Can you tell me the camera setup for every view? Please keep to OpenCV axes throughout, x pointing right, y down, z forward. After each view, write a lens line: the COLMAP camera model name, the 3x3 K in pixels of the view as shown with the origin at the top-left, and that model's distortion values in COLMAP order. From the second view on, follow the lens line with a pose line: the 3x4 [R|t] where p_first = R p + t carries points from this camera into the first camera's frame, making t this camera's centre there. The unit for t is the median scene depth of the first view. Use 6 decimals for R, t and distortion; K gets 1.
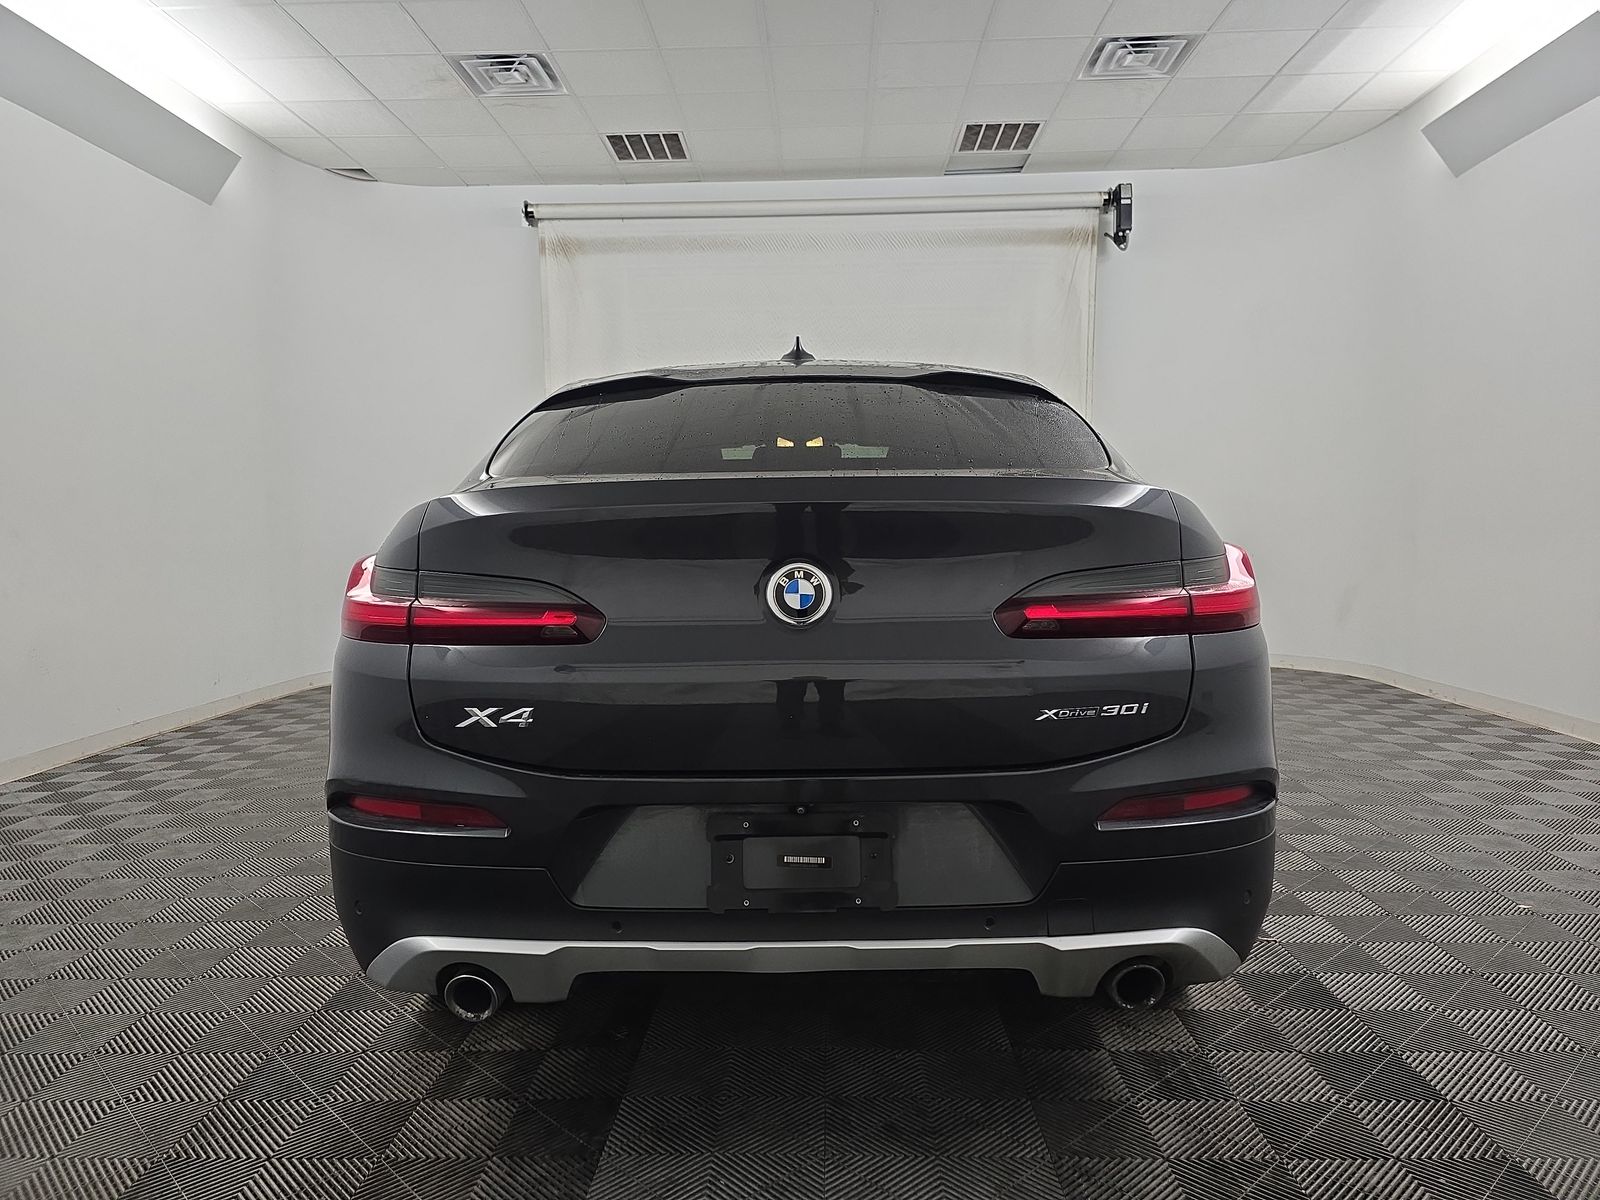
lens RADIAL K [[1086.6, 0, 800.0], [0, 1086.6, 600.0], [0, 0, 1]] dist [0.008278, 0.001139]
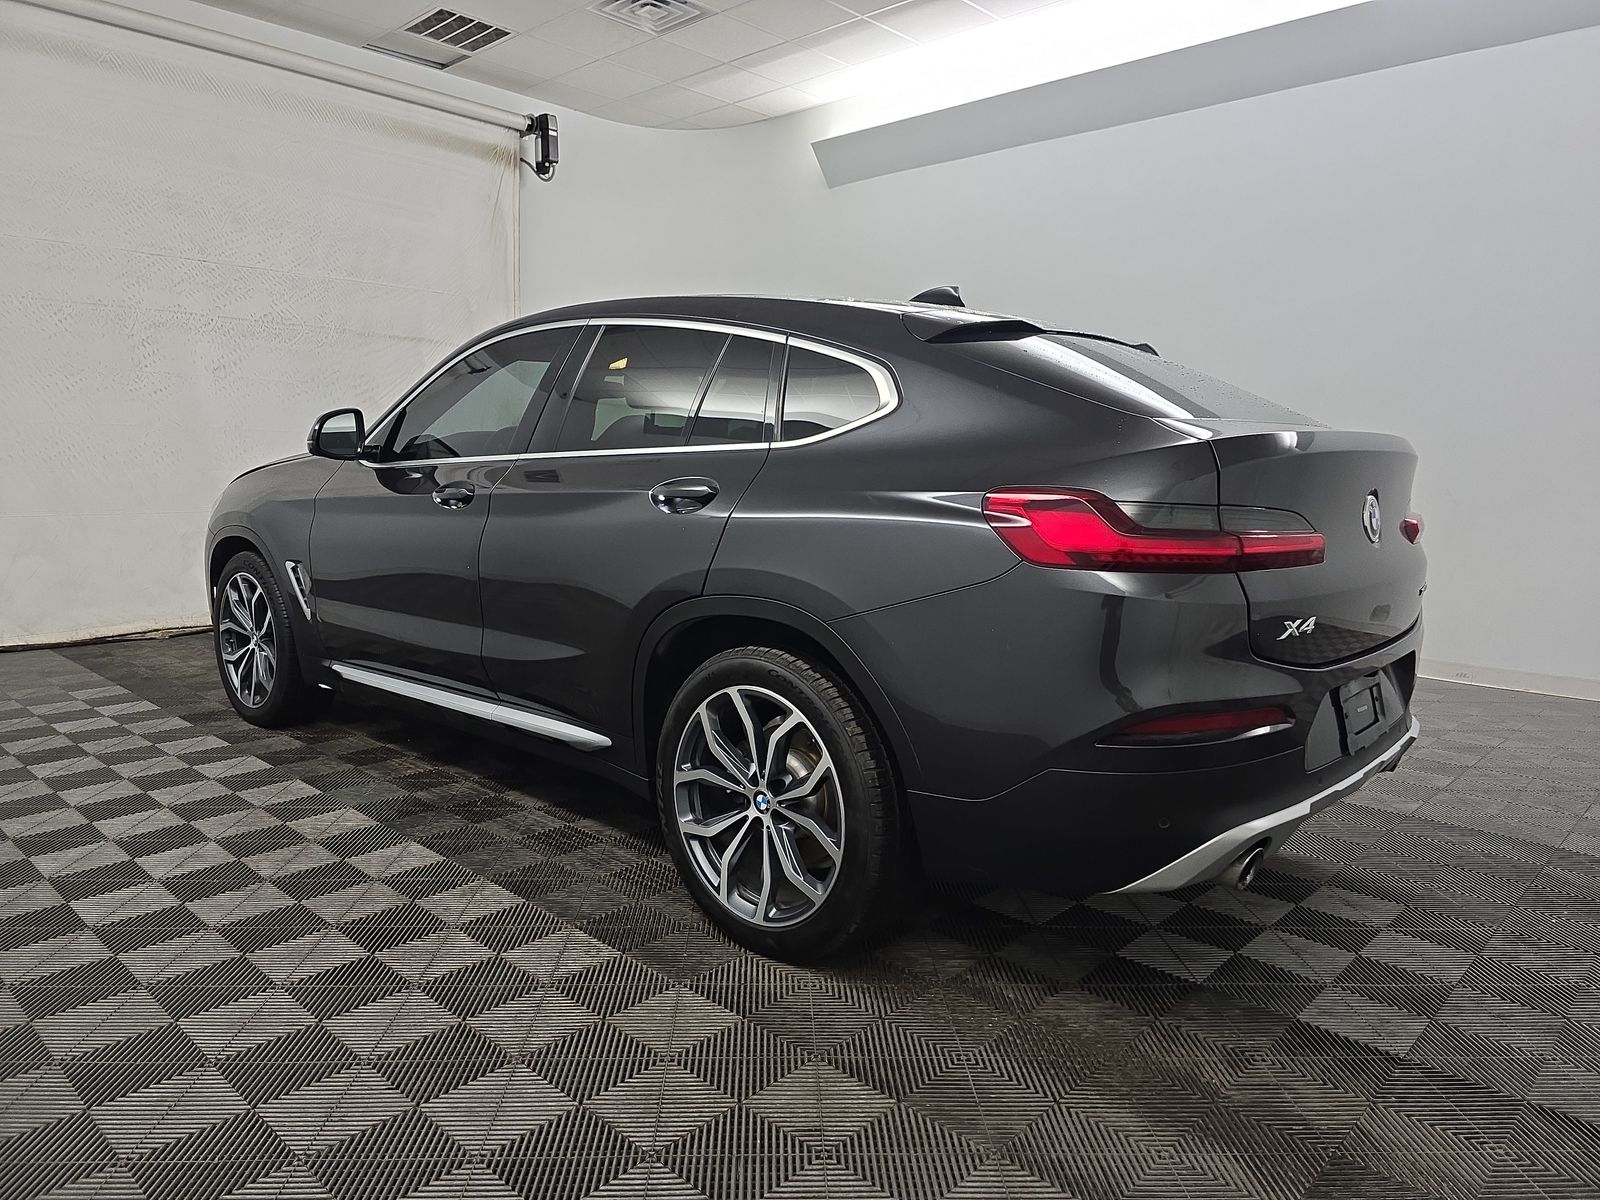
lens RADIAL K [[1086.6, 0, 800.0], [0, 1086.6, 600.0], [0, 0, 1]] dist [0.008278, 0.001139]
pose [[0.662930, -0.071087, 0.745299, -0.337626], [0.018387, 0.996728, 0.078713, -0.006153], [-0.748455, -0.038477, 0.662068, 0.134390]]
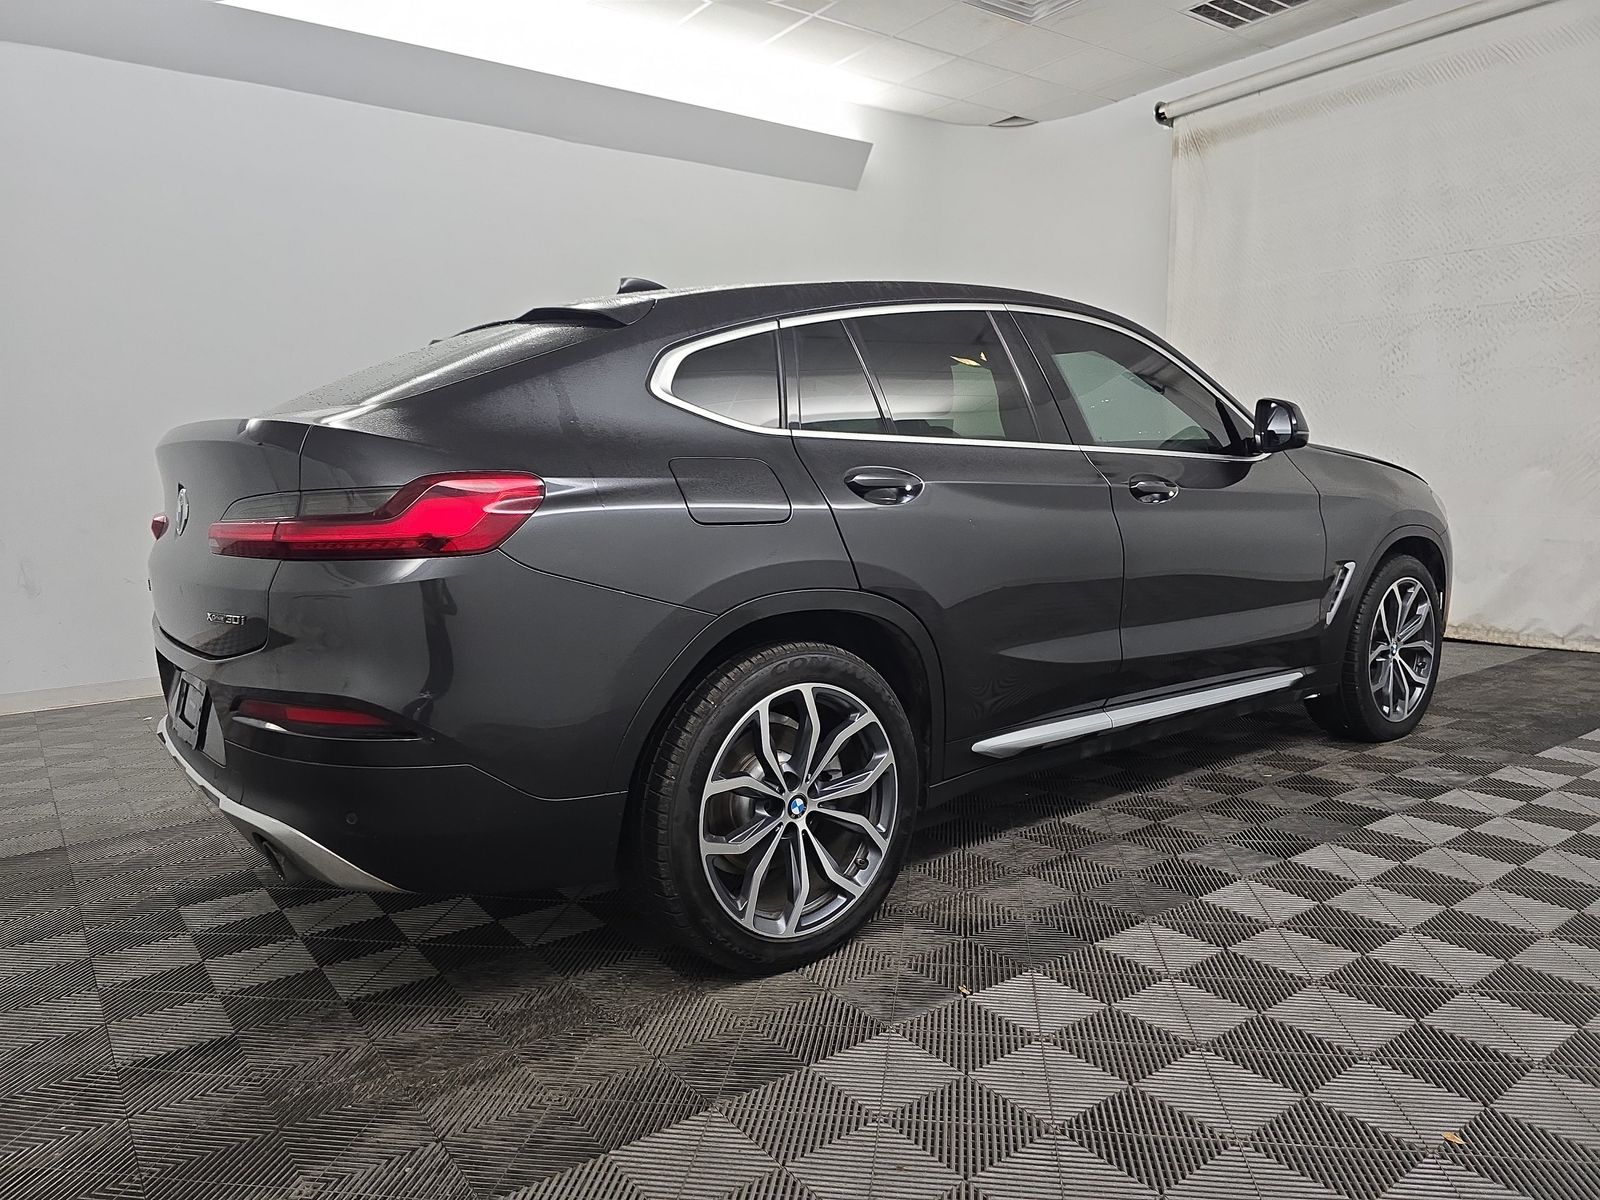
lens RADIAL K [[1086.6, 0, 800.0], [0, 1086.6, 600.0], [0, 0, 1]] dist [0.008278, 0.001139]
pose [[0.606968, 0.085542, -0.790109, 0.357190], [-0.029408, 0.995927, 0.085233, -0.008440], [0.794182, -0.028498, 0.607011, 0.173277]]
